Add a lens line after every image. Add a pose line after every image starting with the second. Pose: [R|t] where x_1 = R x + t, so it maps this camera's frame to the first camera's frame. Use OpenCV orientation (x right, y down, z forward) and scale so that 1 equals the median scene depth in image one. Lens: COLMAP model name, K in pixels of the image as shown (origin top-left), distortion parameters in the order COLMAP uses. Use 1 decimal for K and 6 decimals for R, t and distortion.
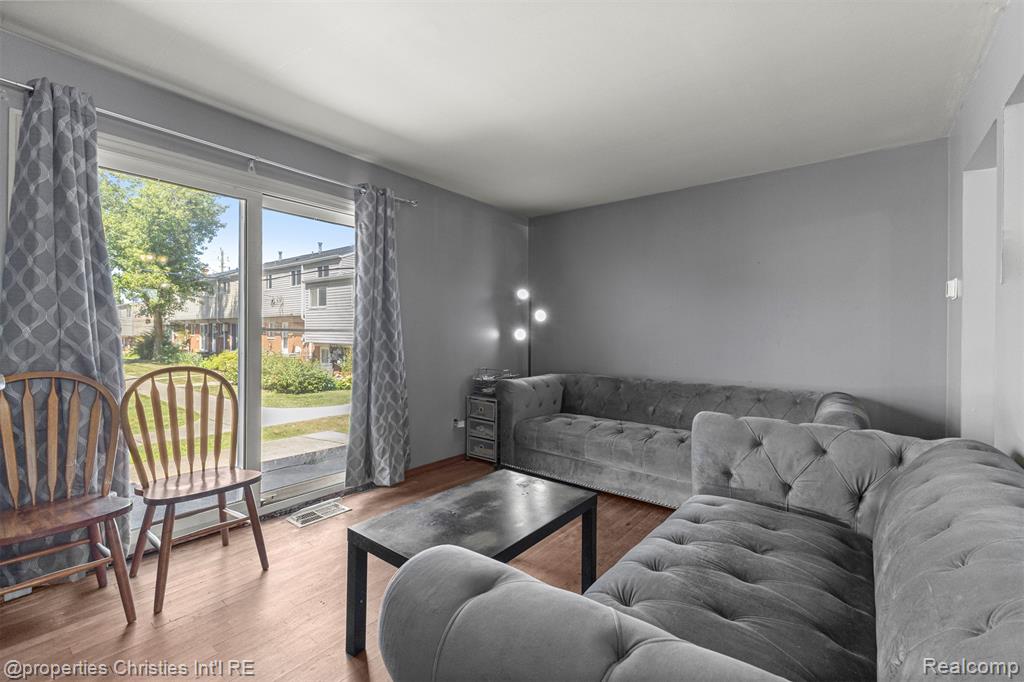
lens RADIAL K [[442.1, 0, 516.2], [0, 442.1, 338.6], [0, 0, 1]] dist [-0.000075, -0.000186]
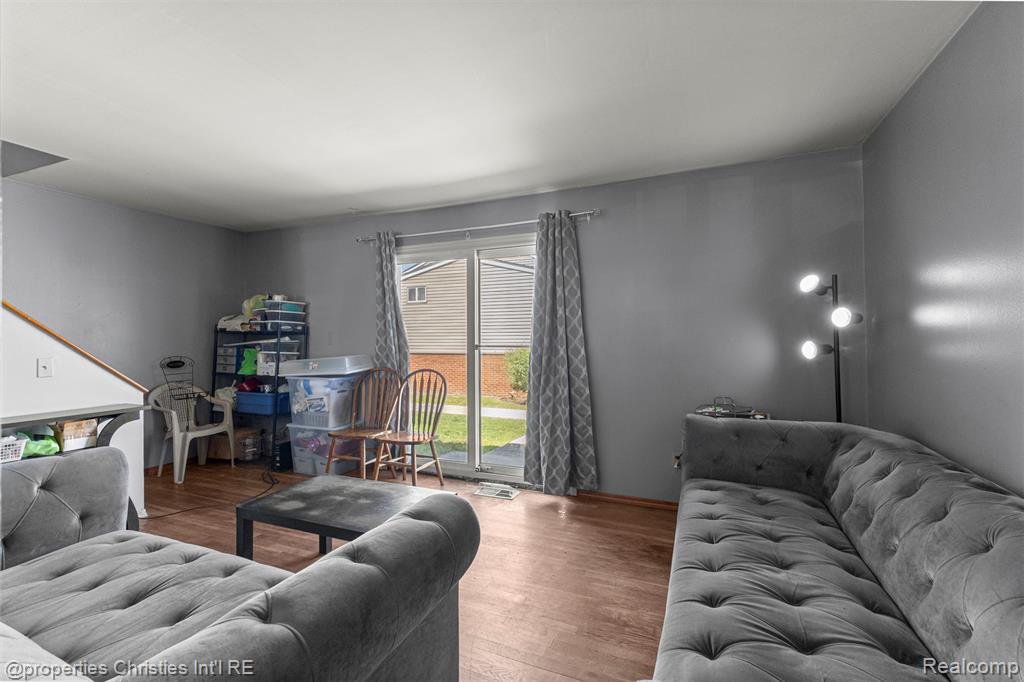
lens RADIAL K [[442.1, 0, 516.7], [0, 442.1, 335.3], [0, 0, 1]] dist [-0.000075, -0.000186]
pose [[0.255055, -0.016480, -0.966786, 0.767800], [-0.002788, 0.999838, -0.017779, -0.027684], [0.966922, 0.007230, 0.254968, 0.706444]]
